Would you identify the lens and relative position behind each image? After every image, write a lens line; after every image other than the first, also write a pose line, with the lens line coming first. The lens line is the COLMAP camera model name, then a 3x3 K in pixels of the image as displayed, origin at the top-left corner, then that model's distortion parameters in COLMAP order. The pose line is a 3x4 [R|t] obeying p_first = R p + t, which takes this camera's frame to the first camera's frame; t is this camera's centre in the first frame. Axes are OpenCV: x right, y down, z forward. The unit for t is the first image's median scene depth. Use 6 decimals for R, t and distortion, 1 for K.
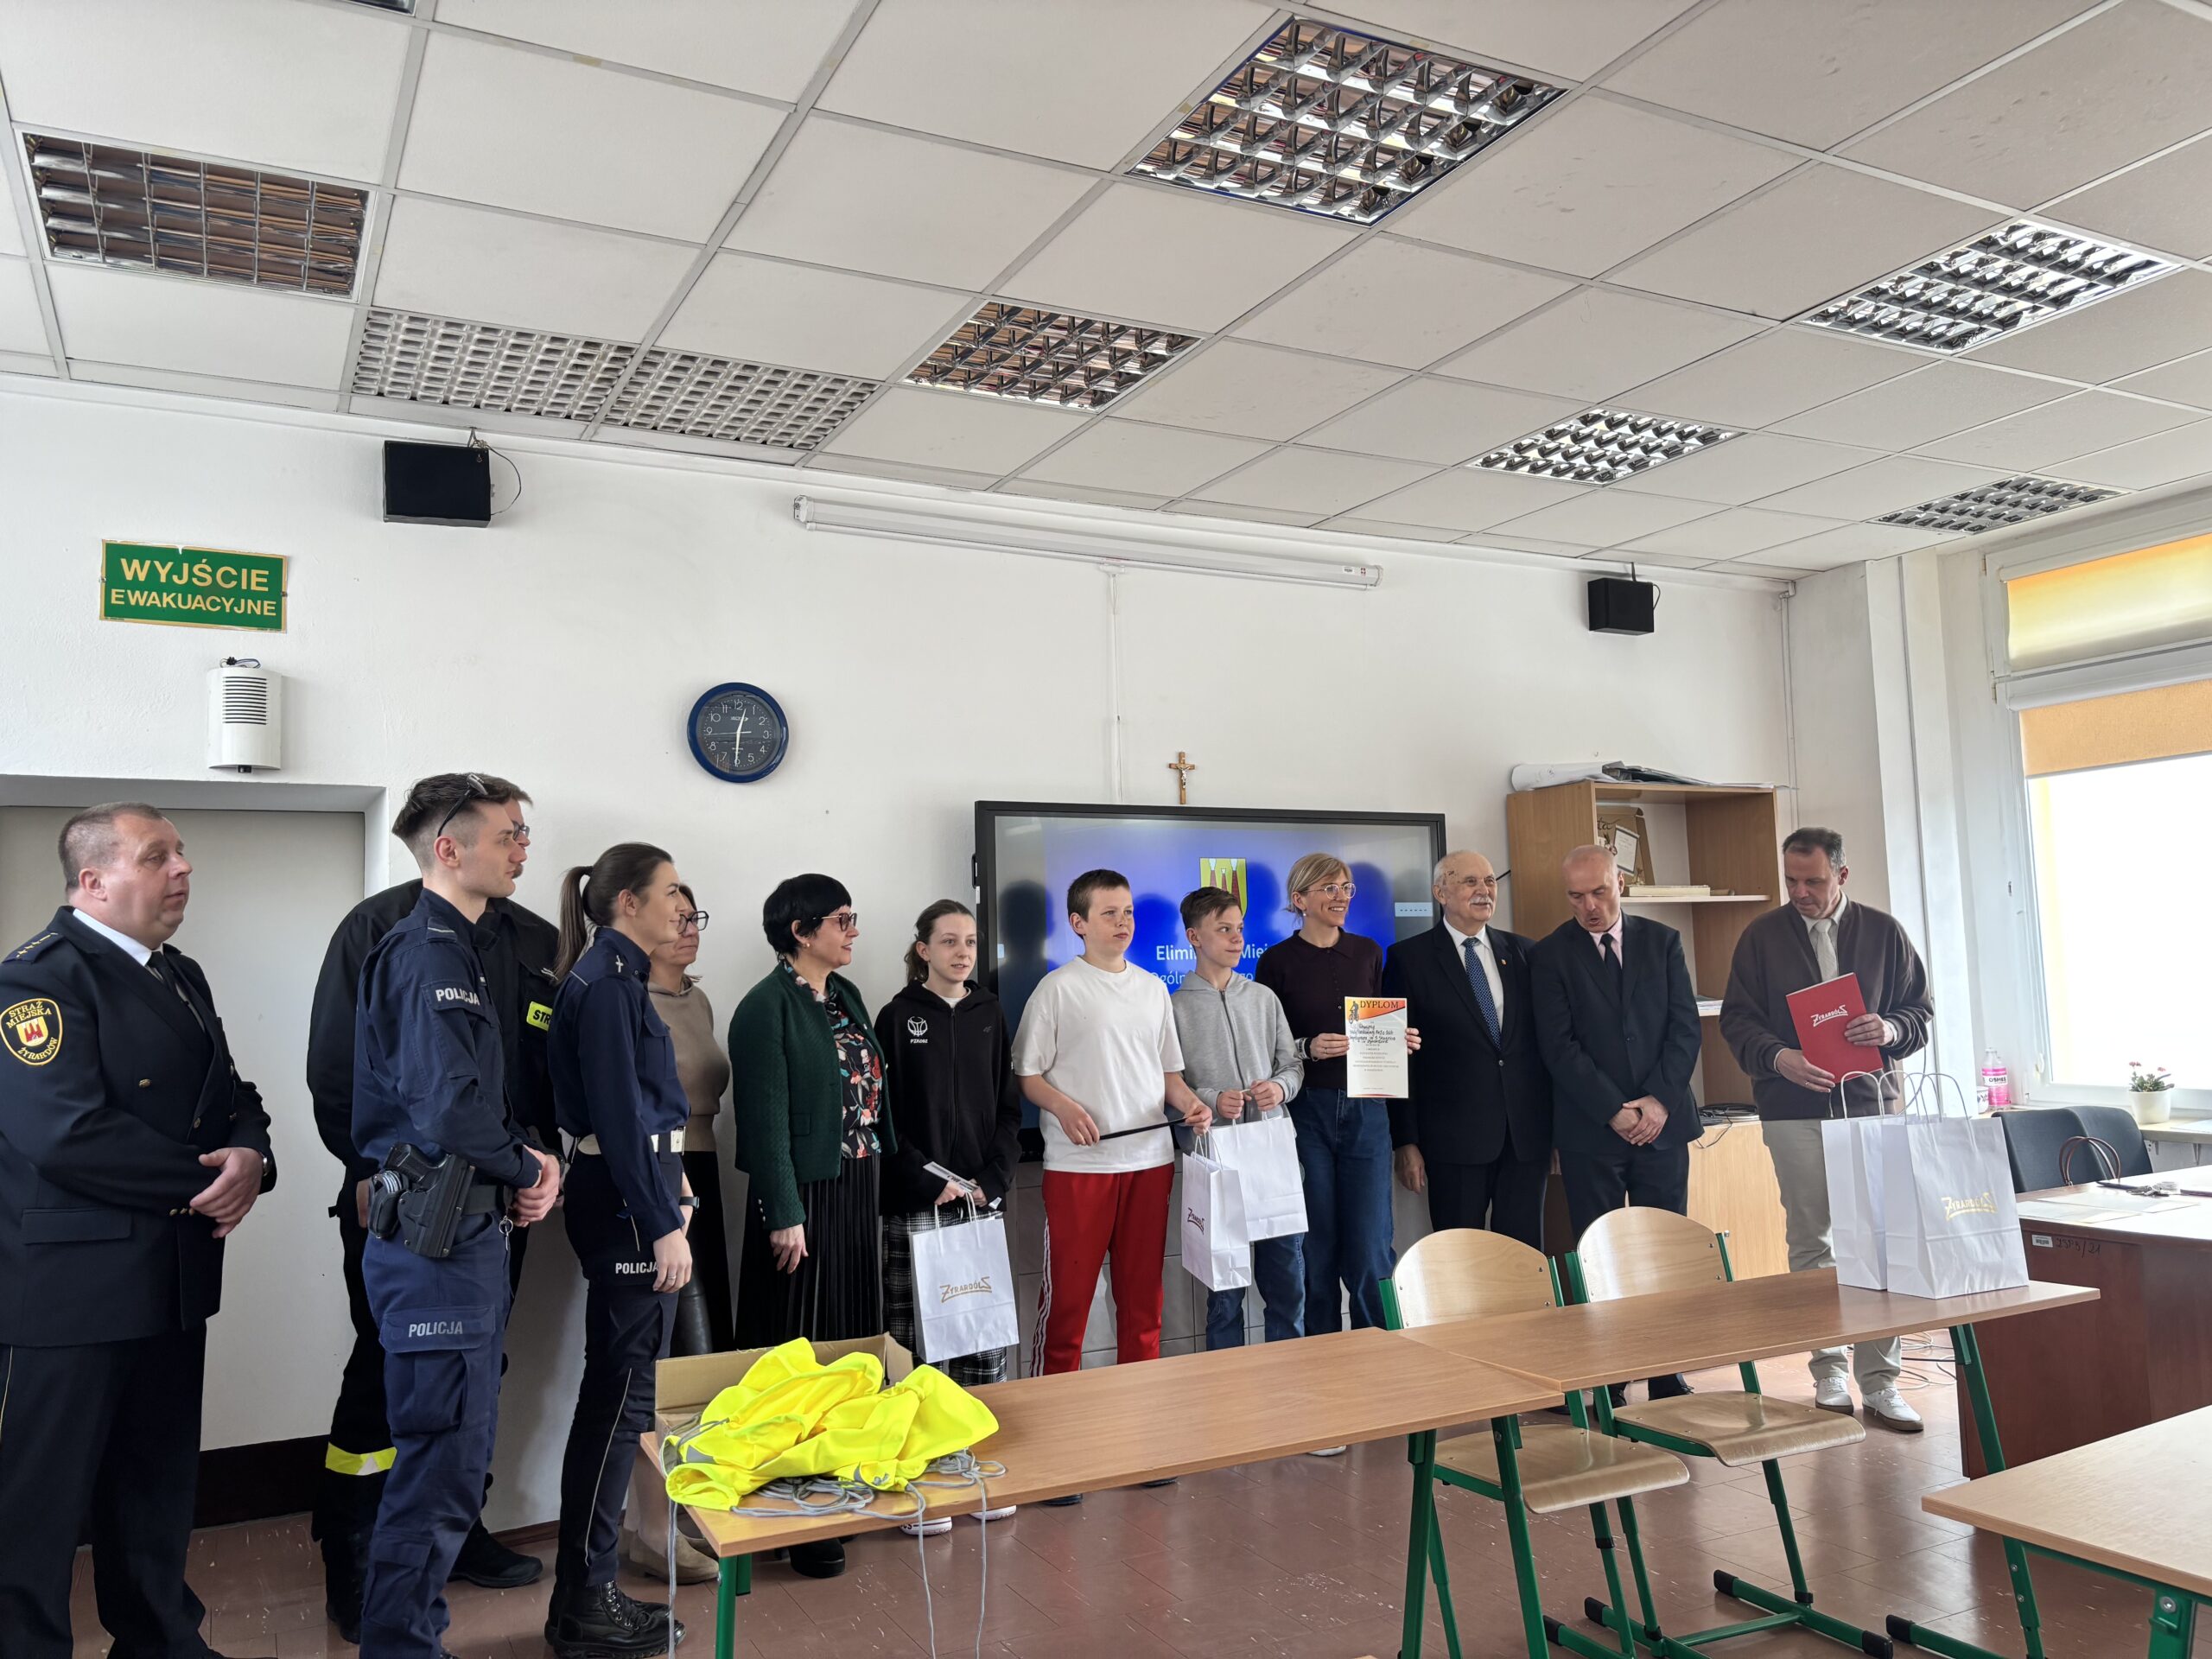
lens RADIAL K [[1682.0, 0, 1106.0], [0, 1682.0, 829.5], [0, 0, 1]] dist [0.024846, -0.005079]
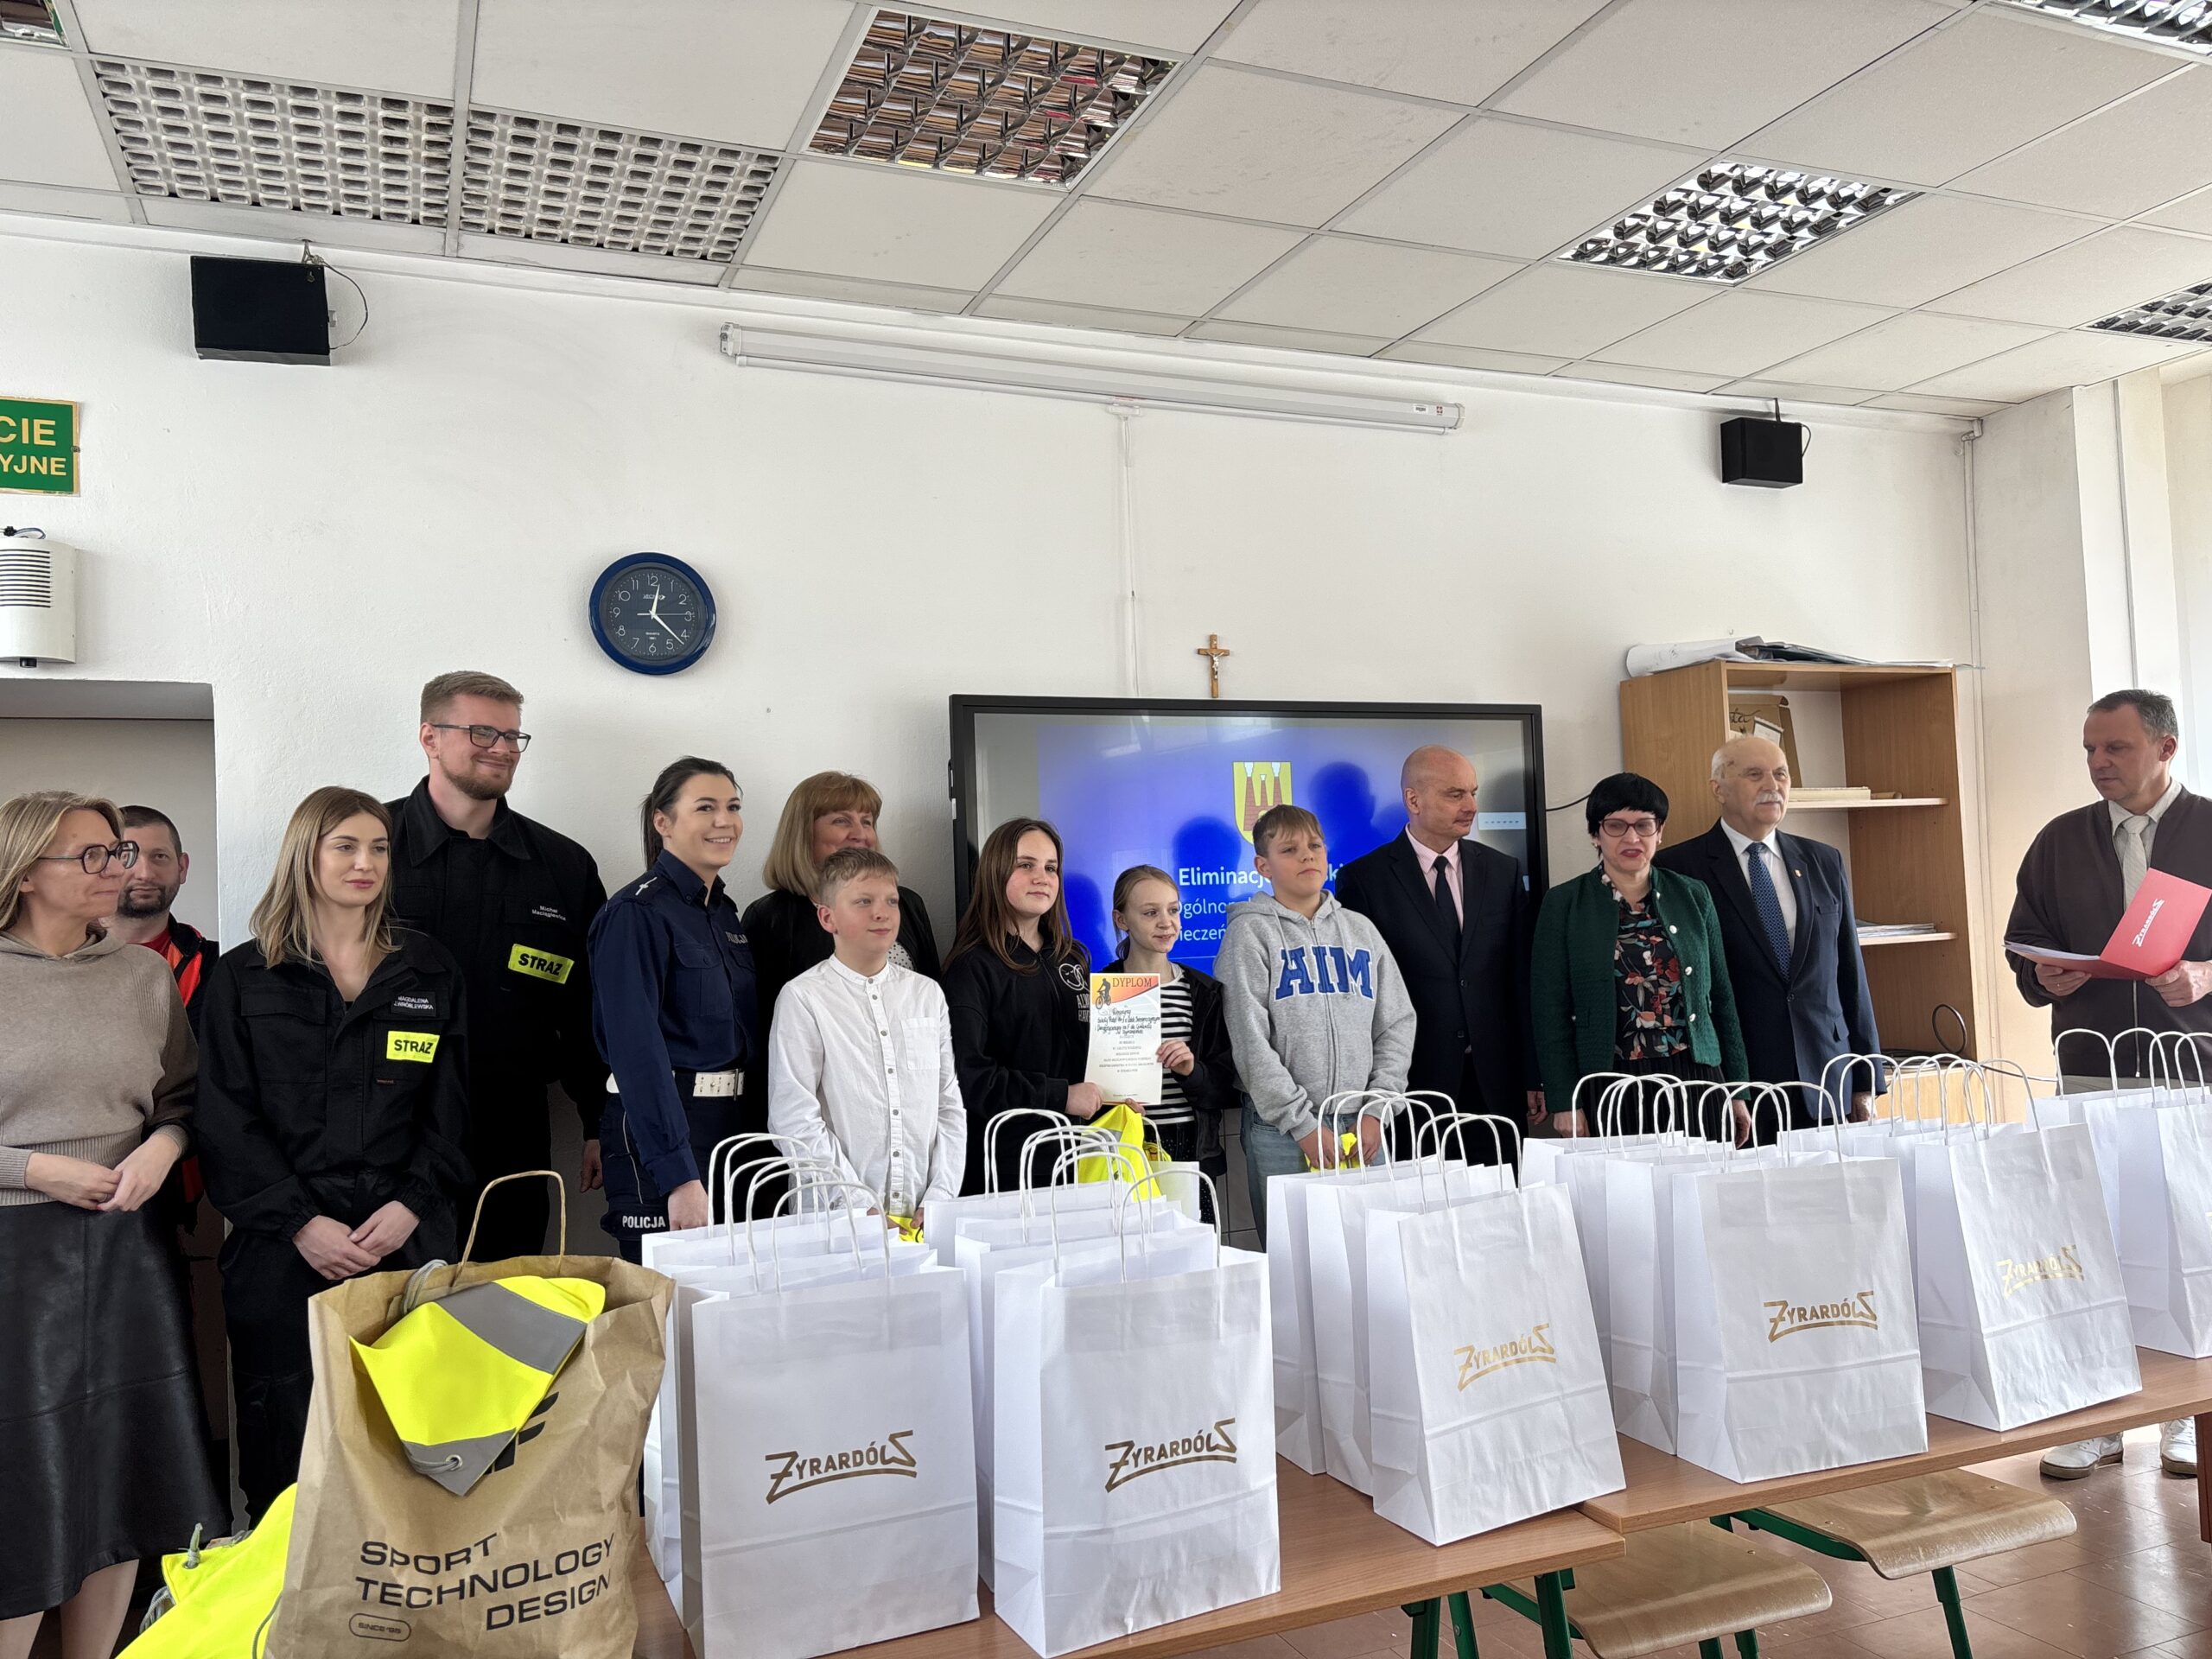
lens RADIAL K [[1679.9, 0, 1116.6], [0, 1679.9, 834.6], [0, 0, 1]] dist [0.036993, -0.035734]
pose [[0.996749, -0.012039, -0.079659, 0.081879], [0.015752, 0.998810, 0.046149, 0.018024], [0.079008, -0.047254, 0.995753, 0.216082]]
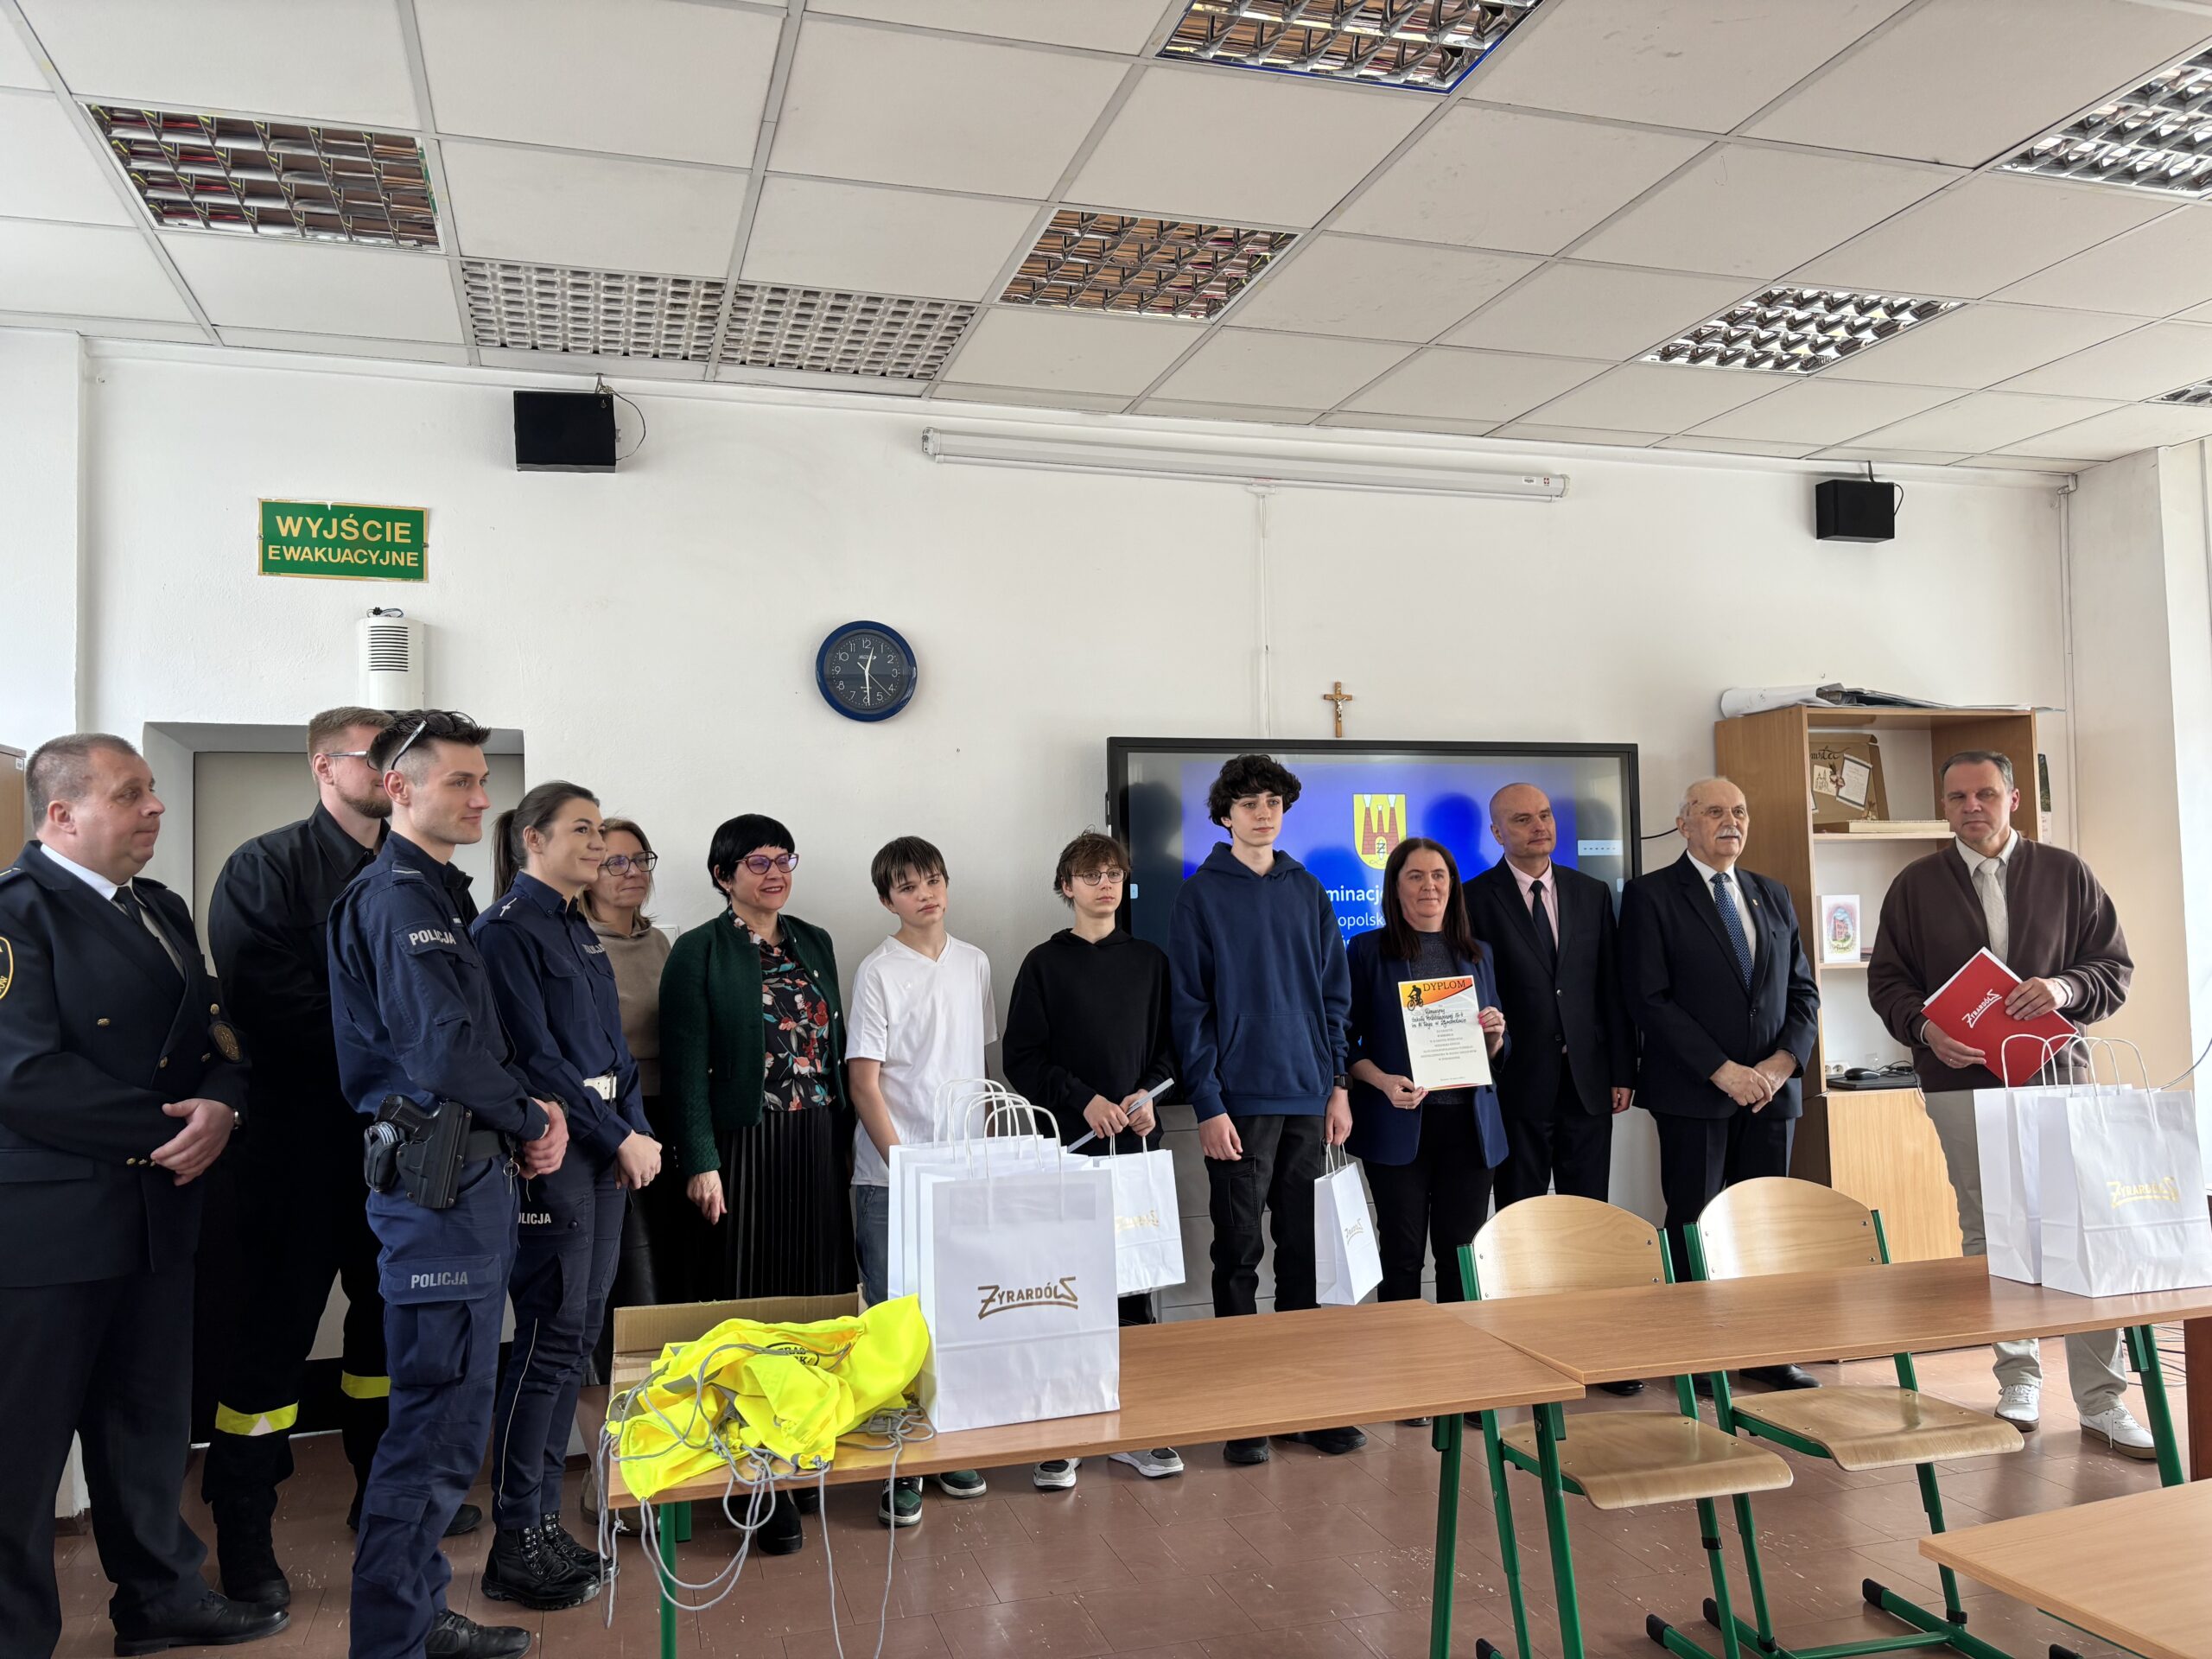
lens RADIAL K [[1681.6, 0, 1102.4], [0, 1681.6, 837.4], [0, 0, 1]] dist [0.030807, -0.023582]
pose [[0.983104, -0.001377, -0.183042, 0.114966], [0.009269, 0.999063, 0.042268, 0.000262], [0.182812, -0.043251, 0.982196, 0.049242]]
